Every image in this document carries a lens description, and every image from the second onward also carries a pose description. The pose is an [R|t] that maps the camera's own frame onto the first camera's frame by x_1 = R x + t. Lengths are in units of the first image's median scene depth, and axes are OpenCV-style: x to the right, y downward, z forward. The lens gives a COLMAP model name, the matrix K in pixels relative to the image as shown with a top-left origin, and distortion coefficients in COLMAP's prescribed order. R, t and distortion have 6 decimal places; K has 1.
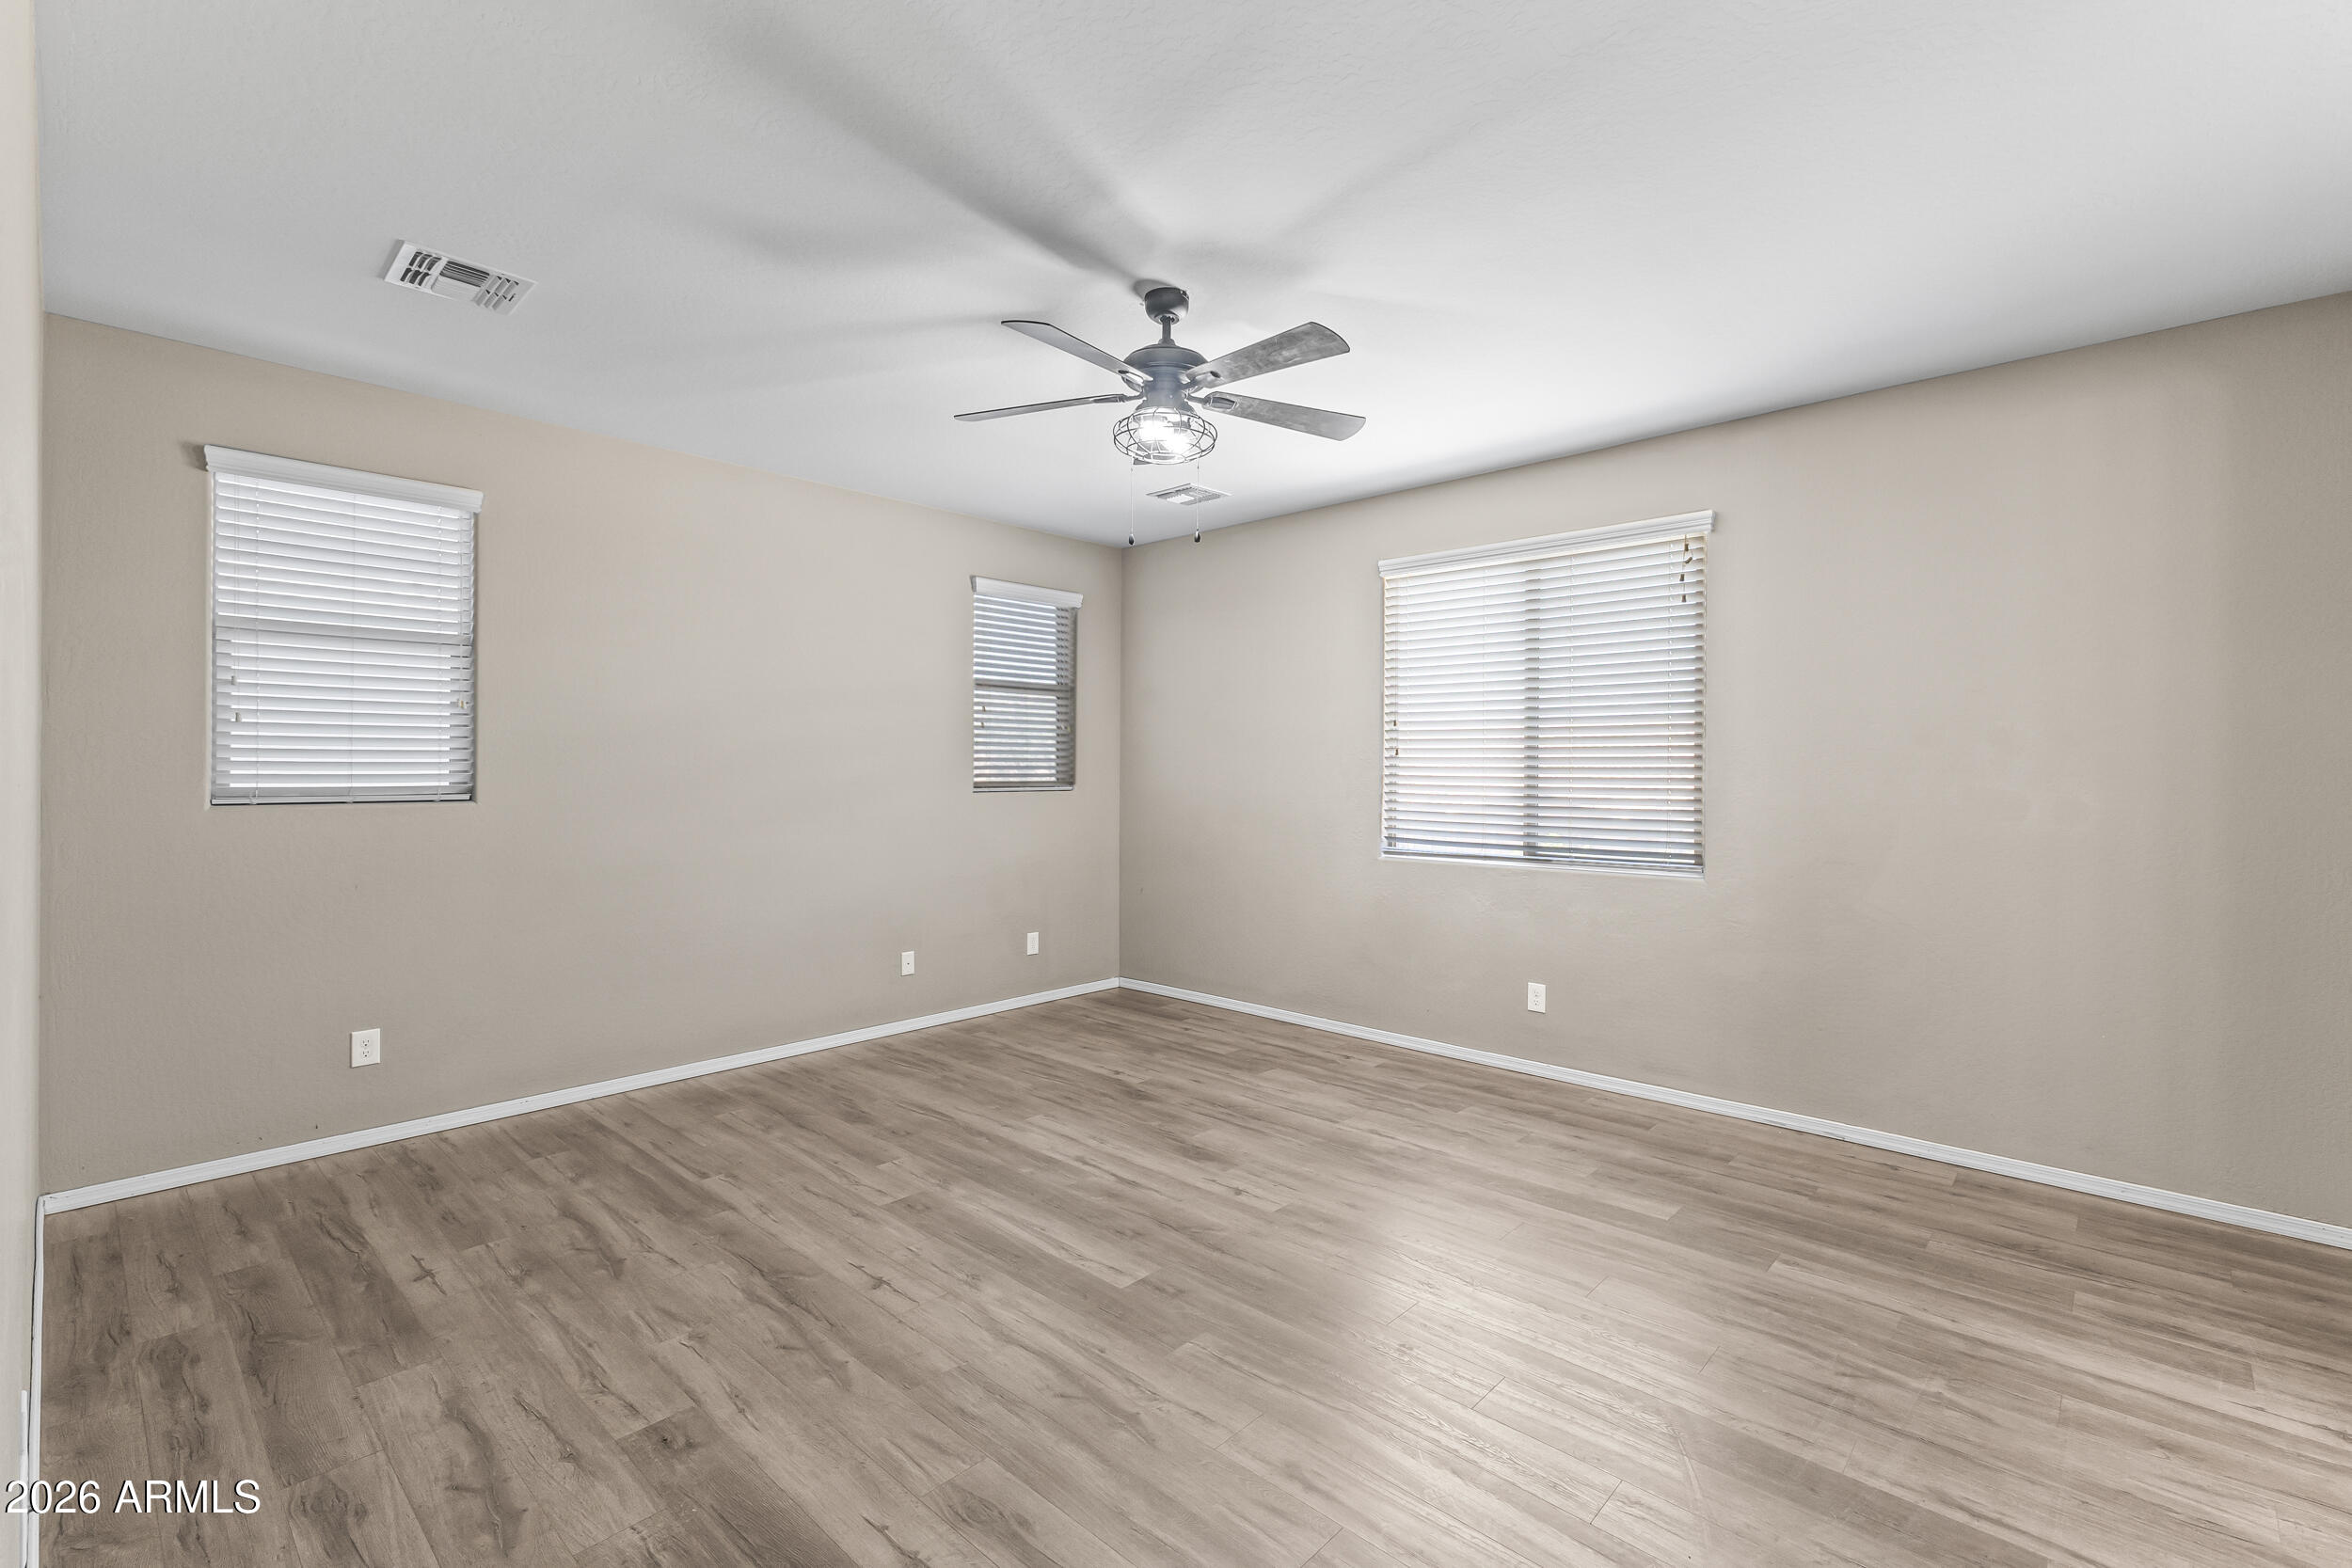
lens RADIAL K [[1031.2, 0, 1184.8], [0, 1031.2, 774.6], [0, 0, 1]] dist [0.001414, -0.000601]
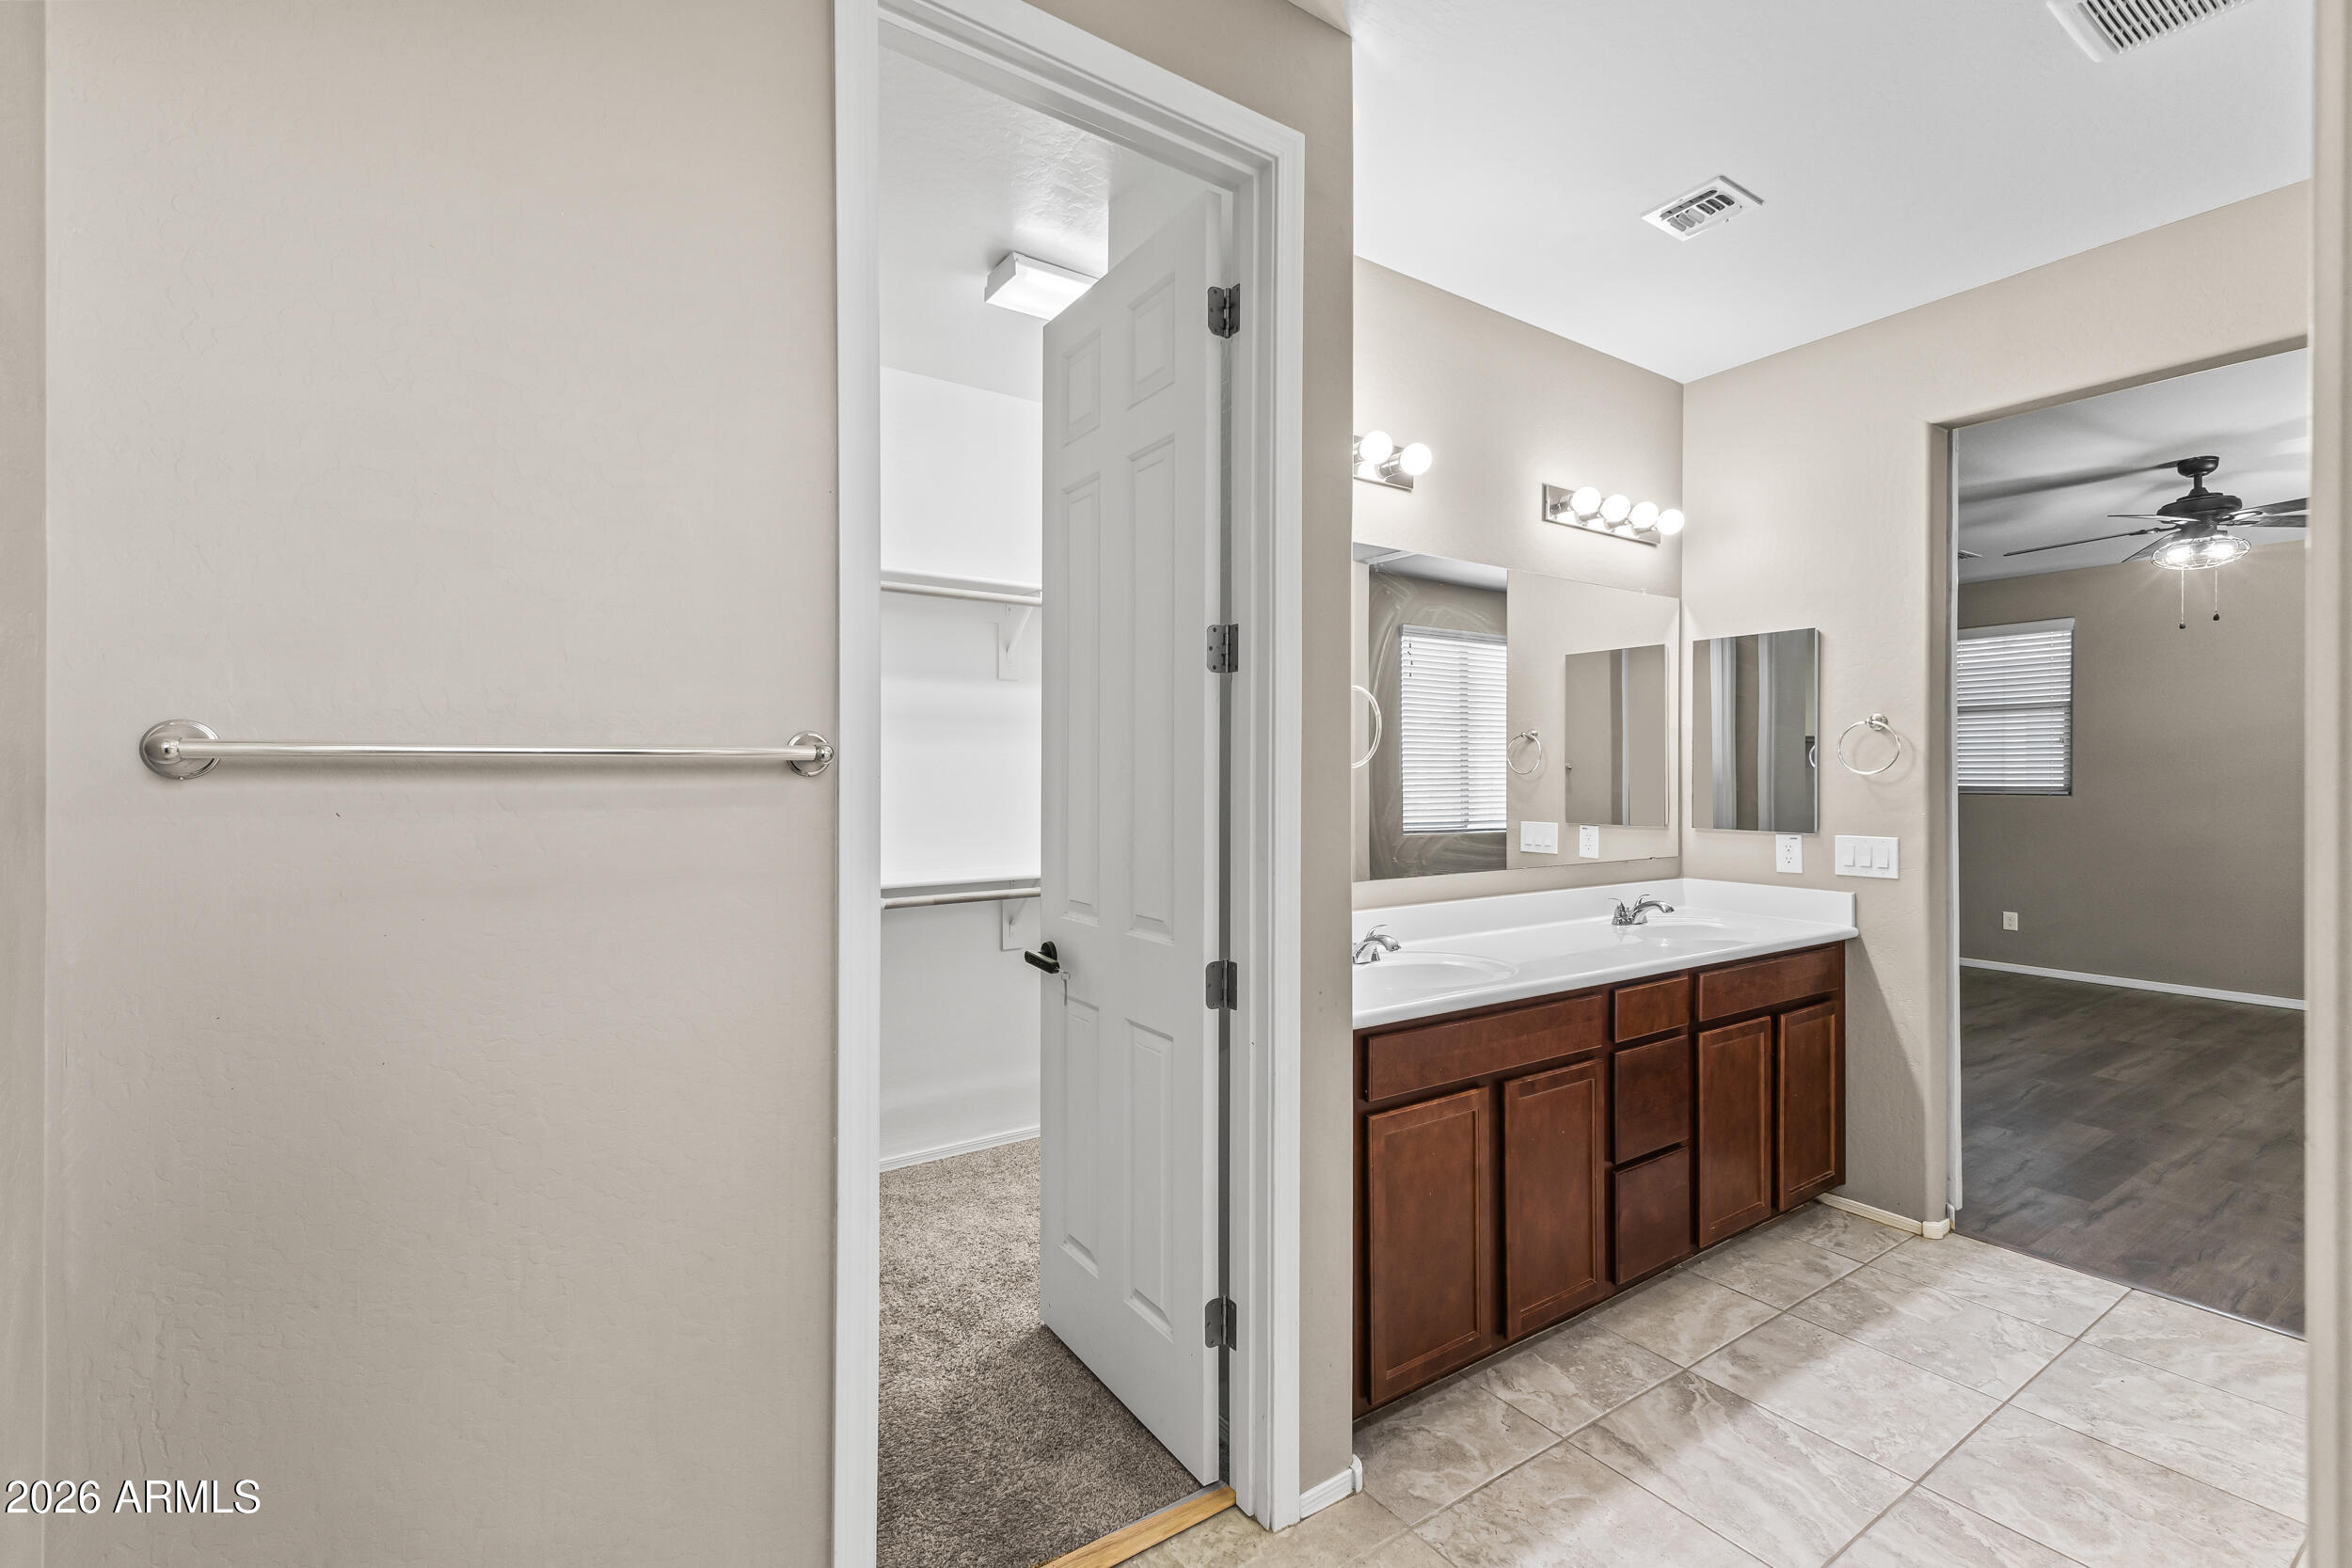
lens RADIAL K [[1031.2, 0, 1184.8], [0, 1031.2, 774.6], [0, 0, 1]] dist [0.001414, -0.000601]
pose [[-0.221398, -0.004155, -0.975175, 1.651613], [-0.008289, 0.999963, -0.002379, 0.007915], [0.975148, 0.007557, -0.221425, -0.096181]]
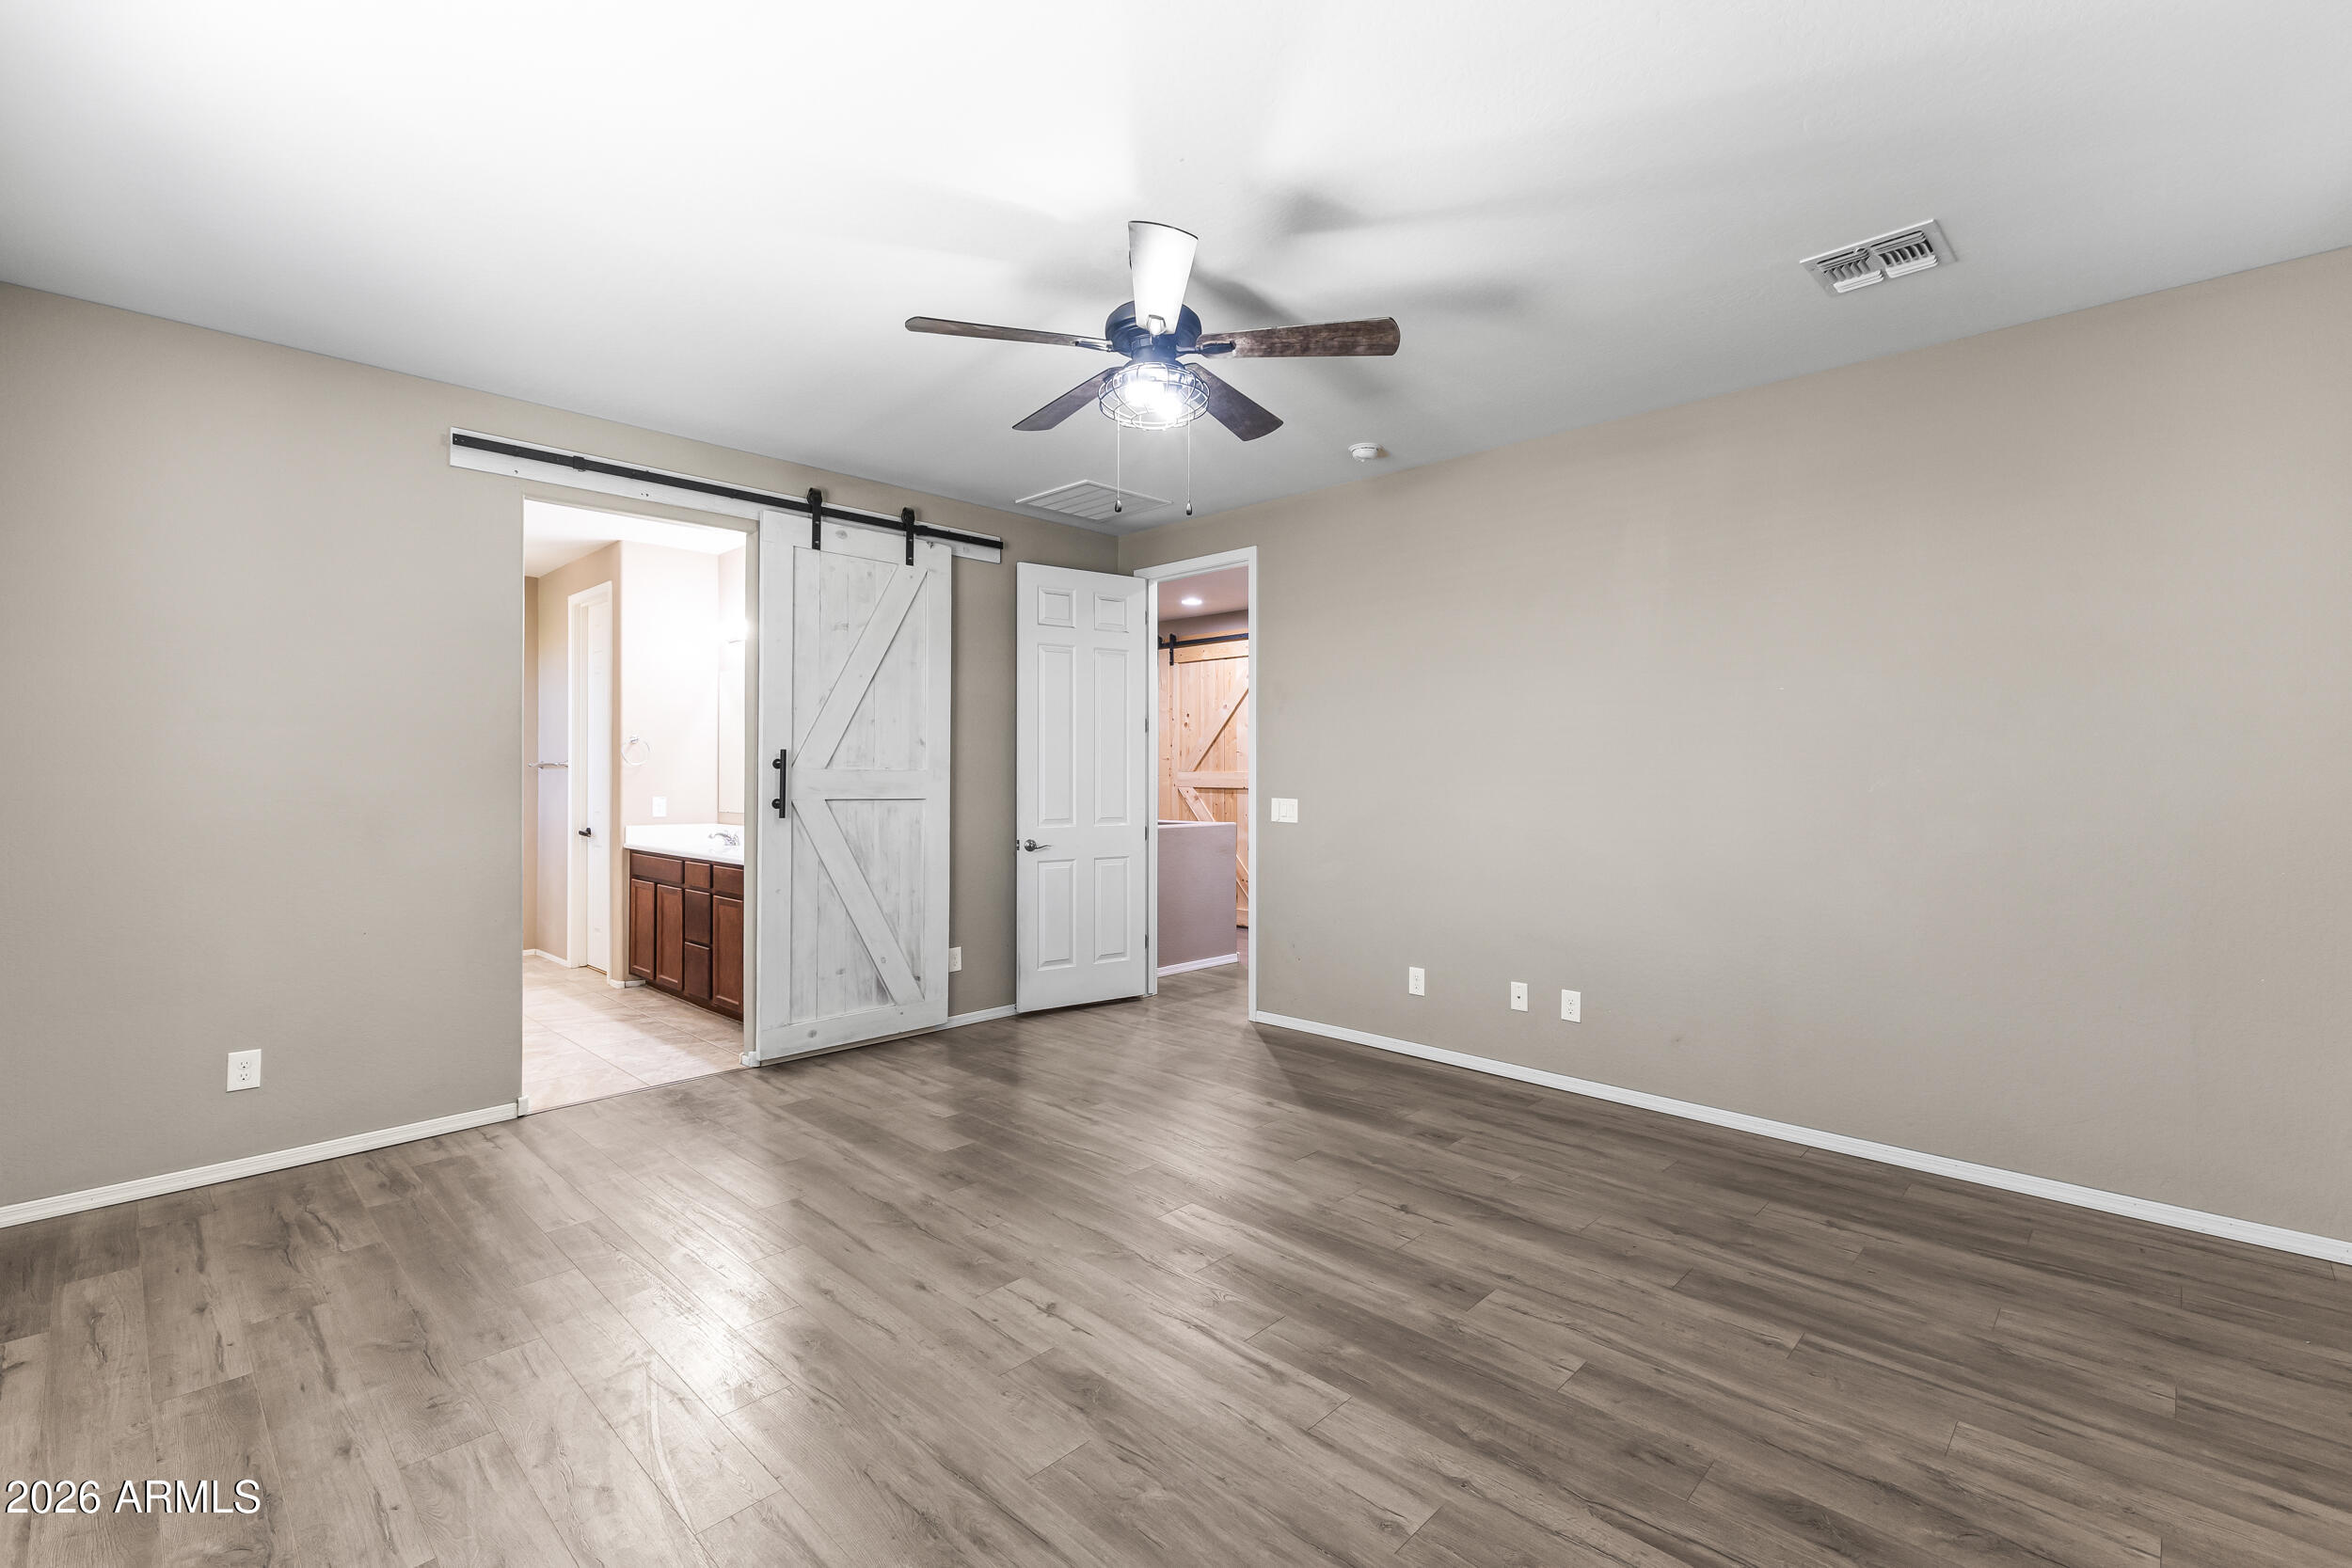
lens RADIAL K [[1031.2, 0, 1184.8], [0, 1031.2, 774.6], [0, 0, 1]] dist [0.001414, -0.000601]
pose [[-0.999774, -0.002837, 0.021058, -0.063825], [-0.002782, 0.999993, 0.002644, 0.007838], [-0.021065, 0.002585, -0.999775, 1.803332]]
